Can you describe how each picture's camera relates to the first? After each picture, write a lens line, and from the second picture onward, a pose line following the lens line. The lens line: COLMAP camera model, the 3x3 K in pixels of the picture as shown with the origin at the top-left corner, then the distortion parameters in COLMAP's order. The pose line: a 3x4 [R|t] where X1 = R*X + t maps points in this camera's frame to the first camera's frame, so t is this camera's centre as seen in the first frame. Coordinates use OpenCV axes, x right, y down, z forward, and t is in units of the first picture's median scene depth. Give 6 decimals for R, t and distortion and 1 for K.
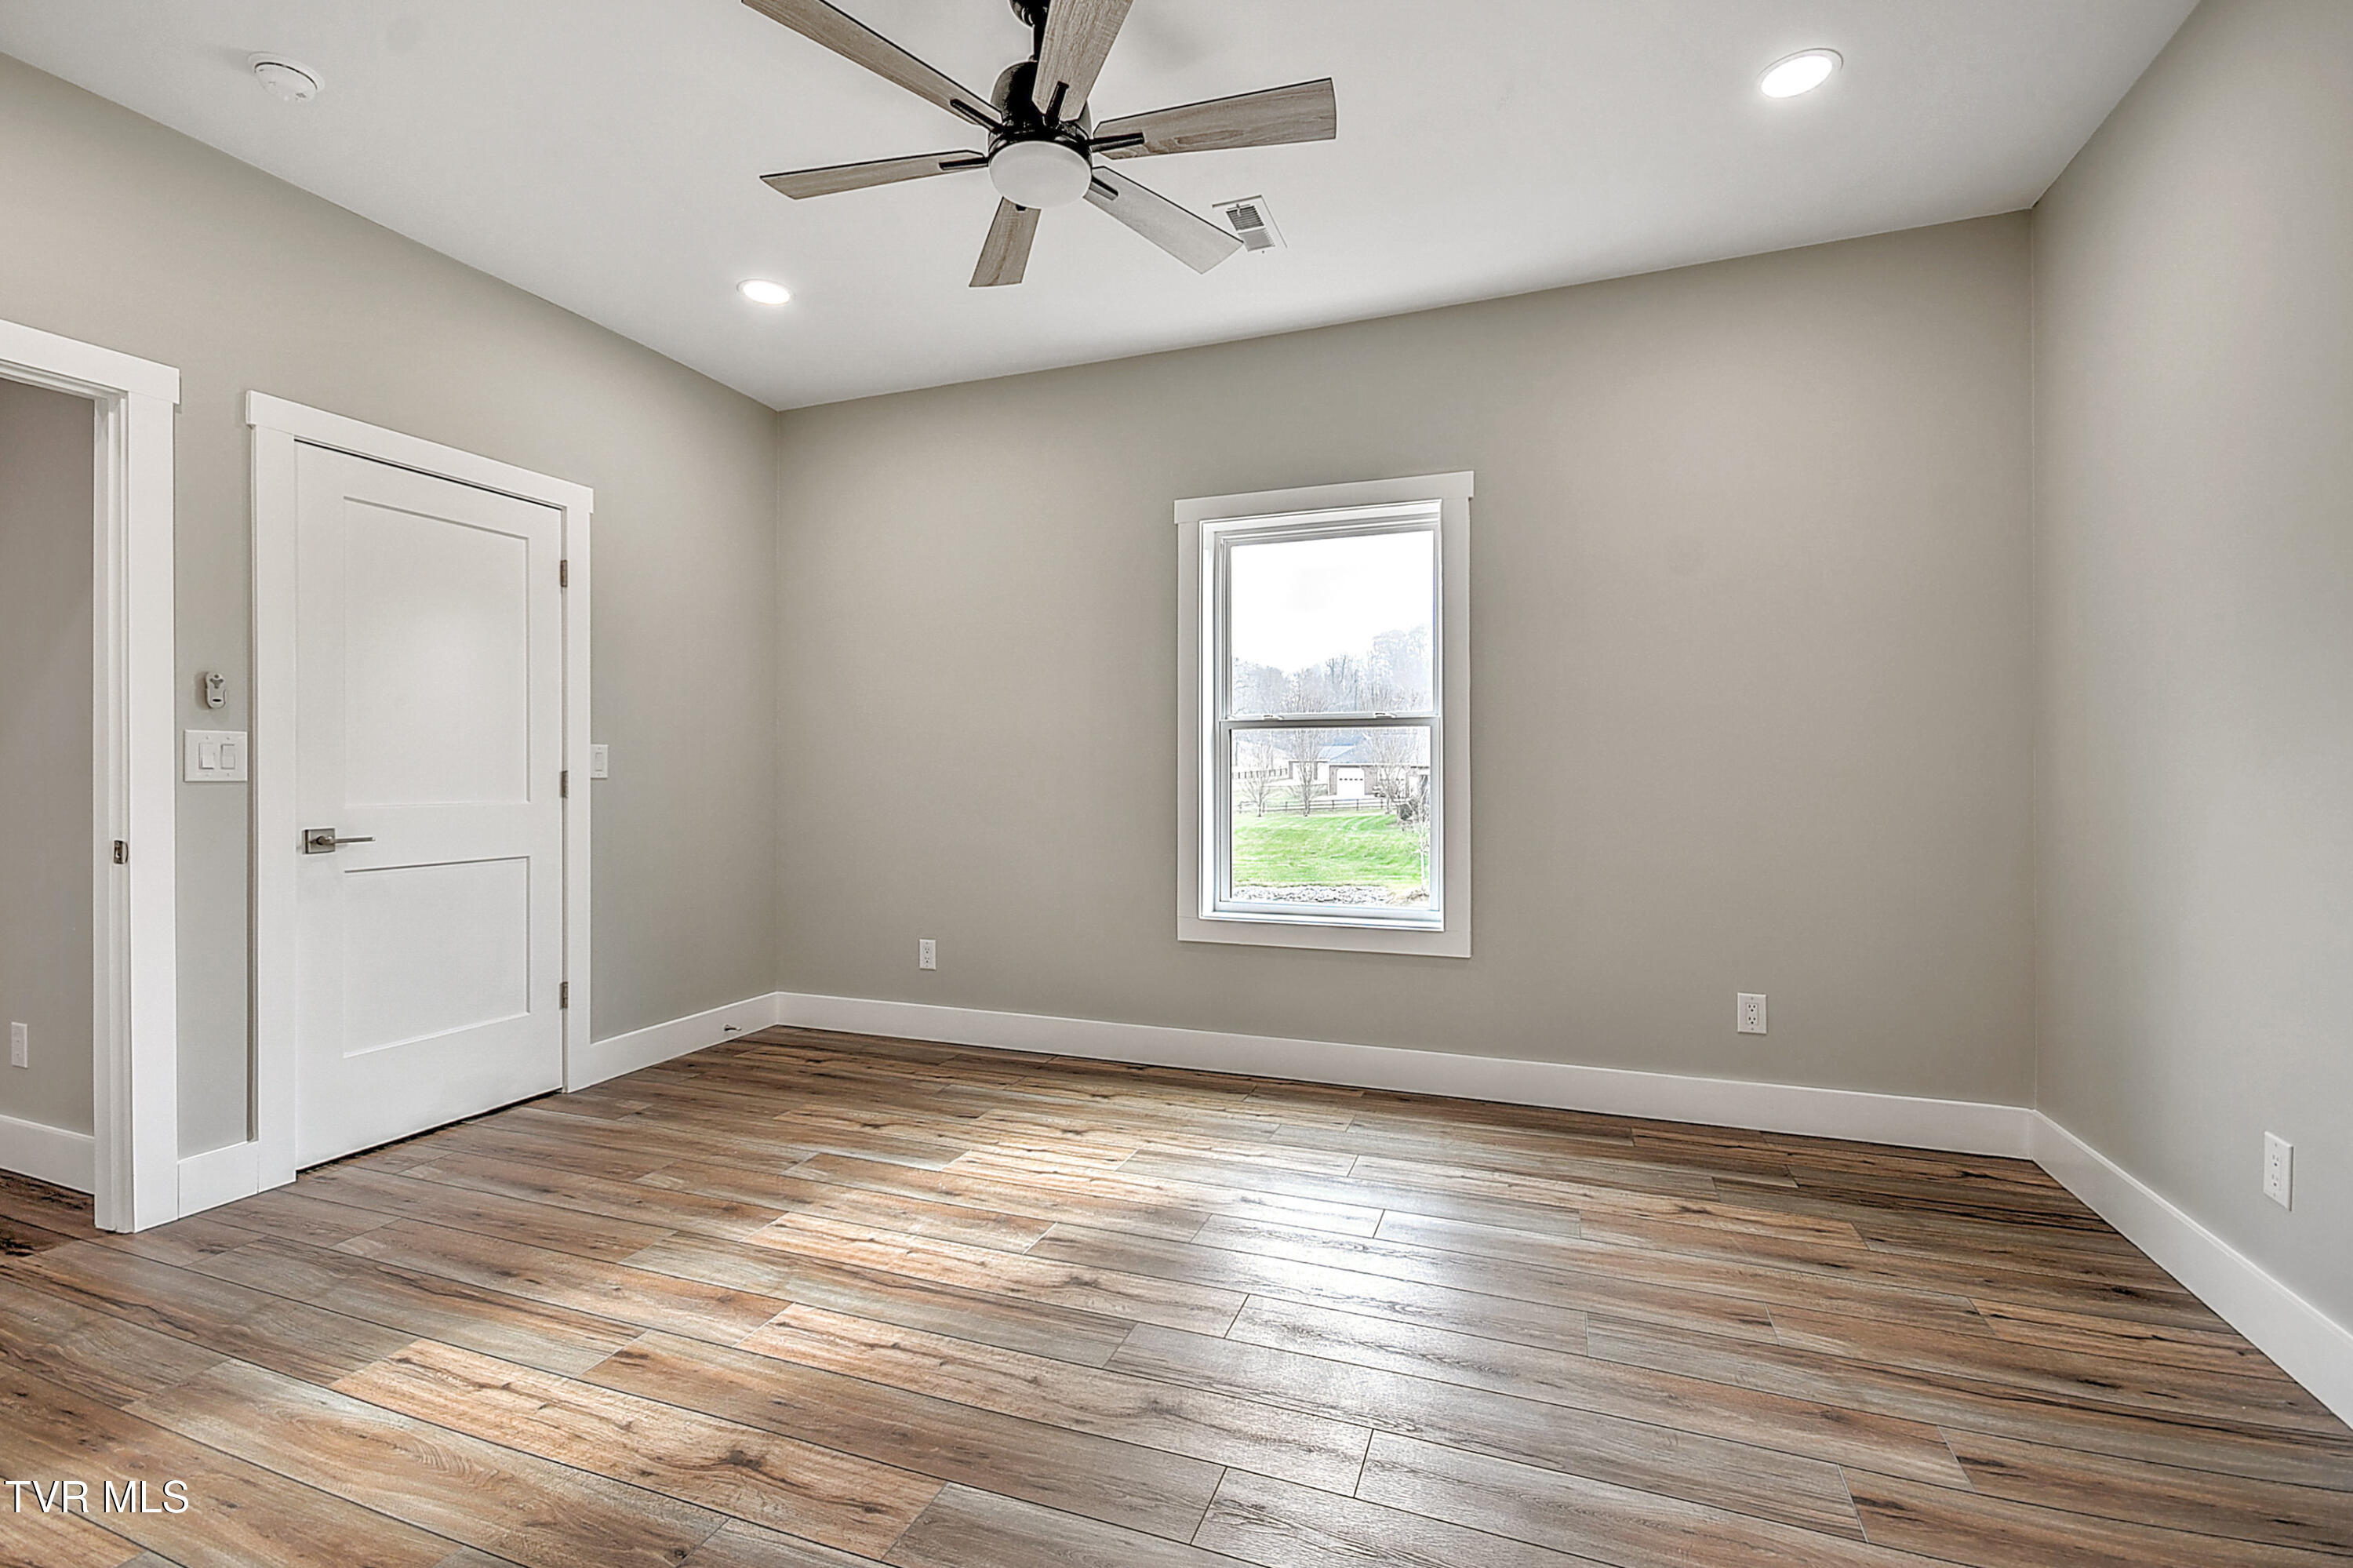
lens RADIAL K [[1027.7, 0, 1158.2], [0, 1027.7, 761.4], [0, 0, 1]] dist [0.007543, -0.001789]
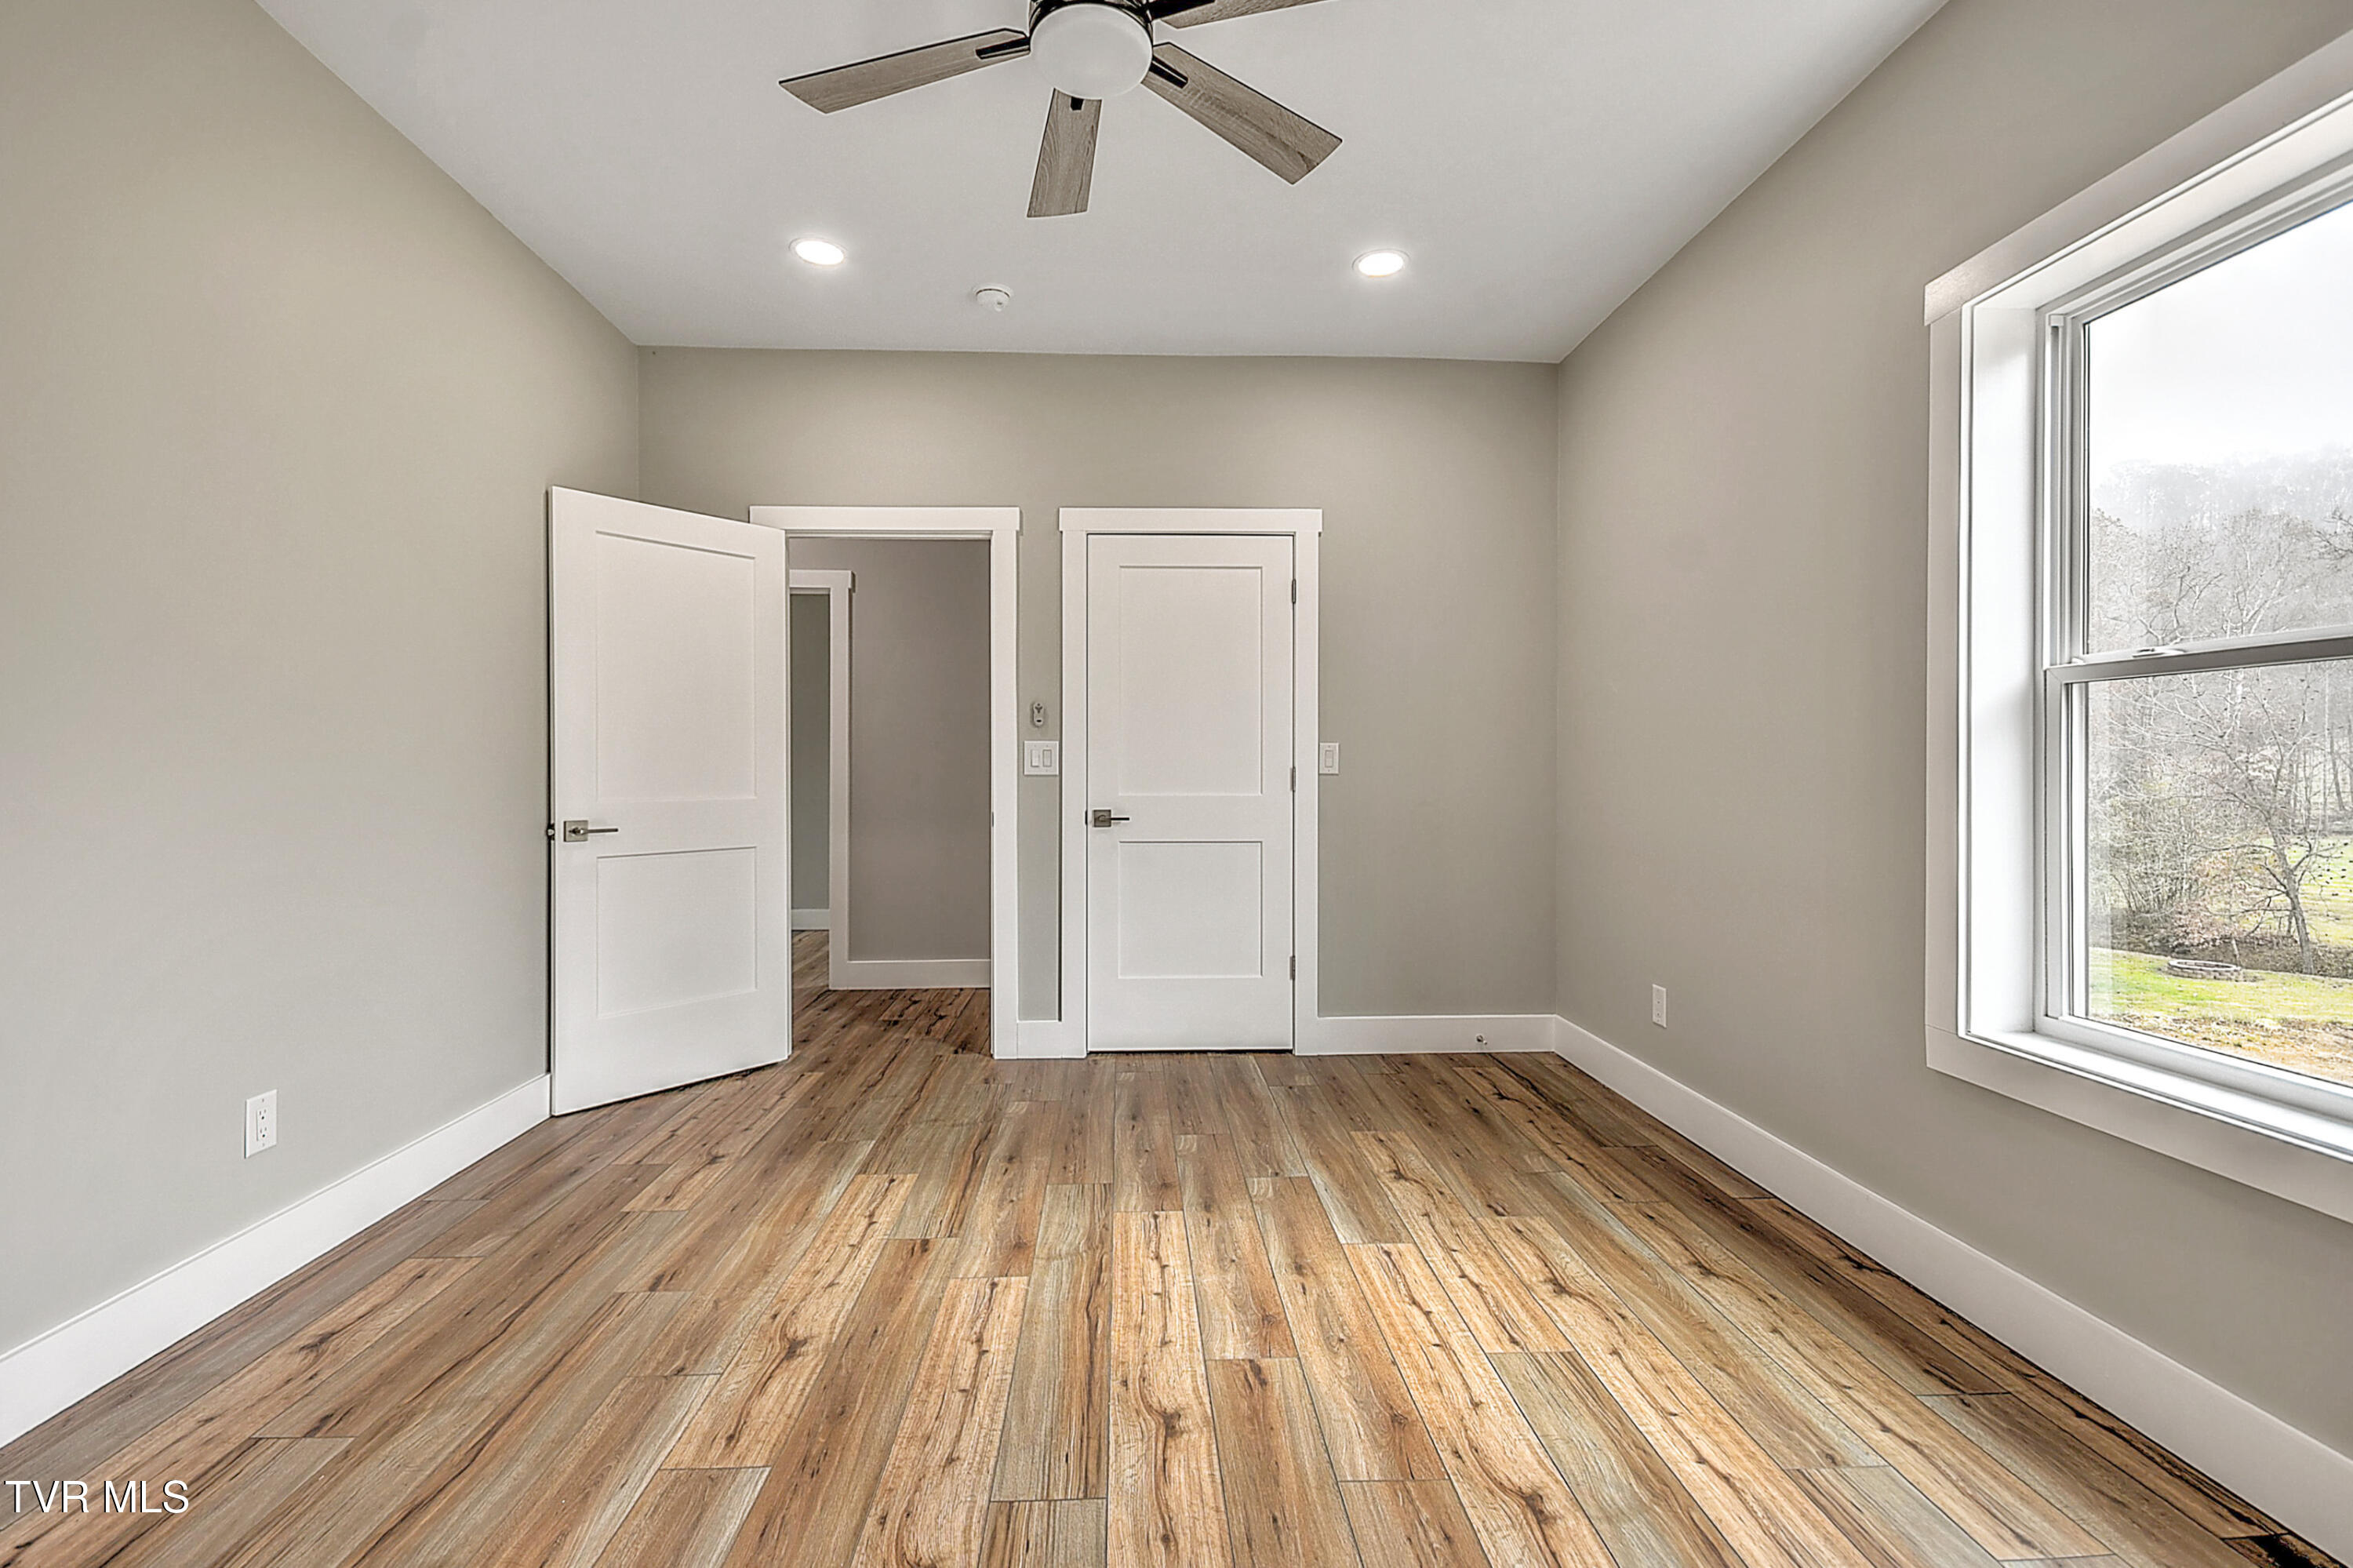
lens RADIAL K [[1027.7, 0, 1182.0], [0, 1027.7, 785.5], [0, 0, 1]] dist [0.007543, -0.001789]
pose [[0.404095, 0.014703, -0.914599, 0.446994], [0.010450, 0.999731, 0.020689, 0.003674], [0.914657, -0.017918, 0.403833, 0.490514]]
